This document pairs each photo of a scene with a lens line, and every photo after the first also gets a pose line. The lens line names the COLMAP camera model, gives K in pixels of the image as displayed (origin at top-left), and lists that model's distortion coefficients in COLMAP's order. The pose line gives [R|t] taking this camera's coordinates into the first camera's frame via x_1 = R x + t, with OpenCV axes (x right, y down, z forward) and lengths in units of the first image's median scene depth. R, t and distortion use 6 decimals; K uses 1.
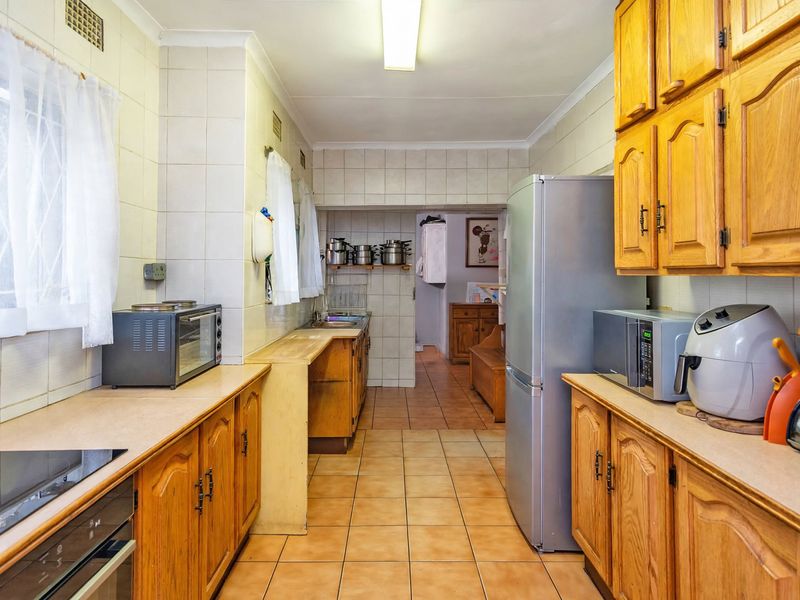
lens RADIAL K [[466.8, 0, 397.9], [0, 466.8, 287.4], [0, 0, 1]] dist [0.017854, 0.000643]
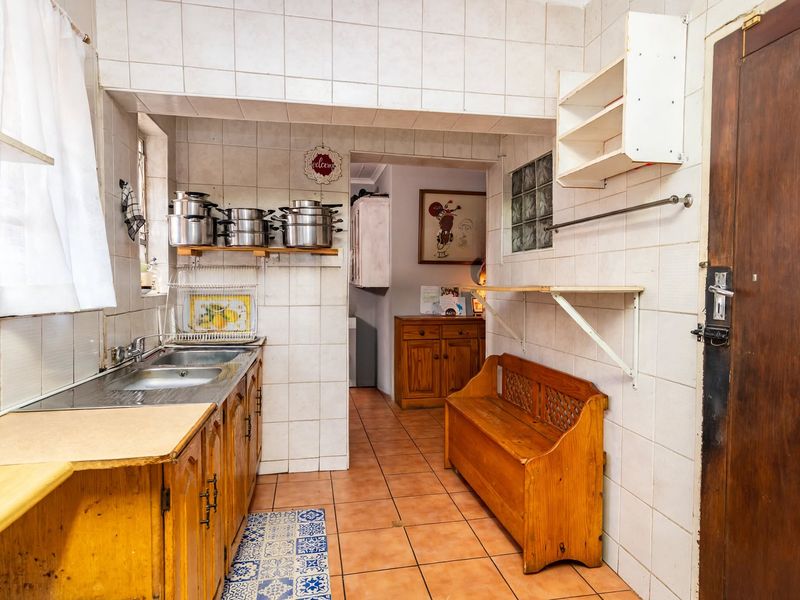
lens RADIAL K [[466.8, 0, 397.9], [0, 466.8, 287.4], [0, 0, 1]] dist [0.017854, 0.000643]
pose [[0.985365, -0.003745, 0.170415, 0.000260], [0.007441, 0.999751, -0.021058, 0.006814], [-0.170293, 0.022018, 0.985147, 0.428923]]
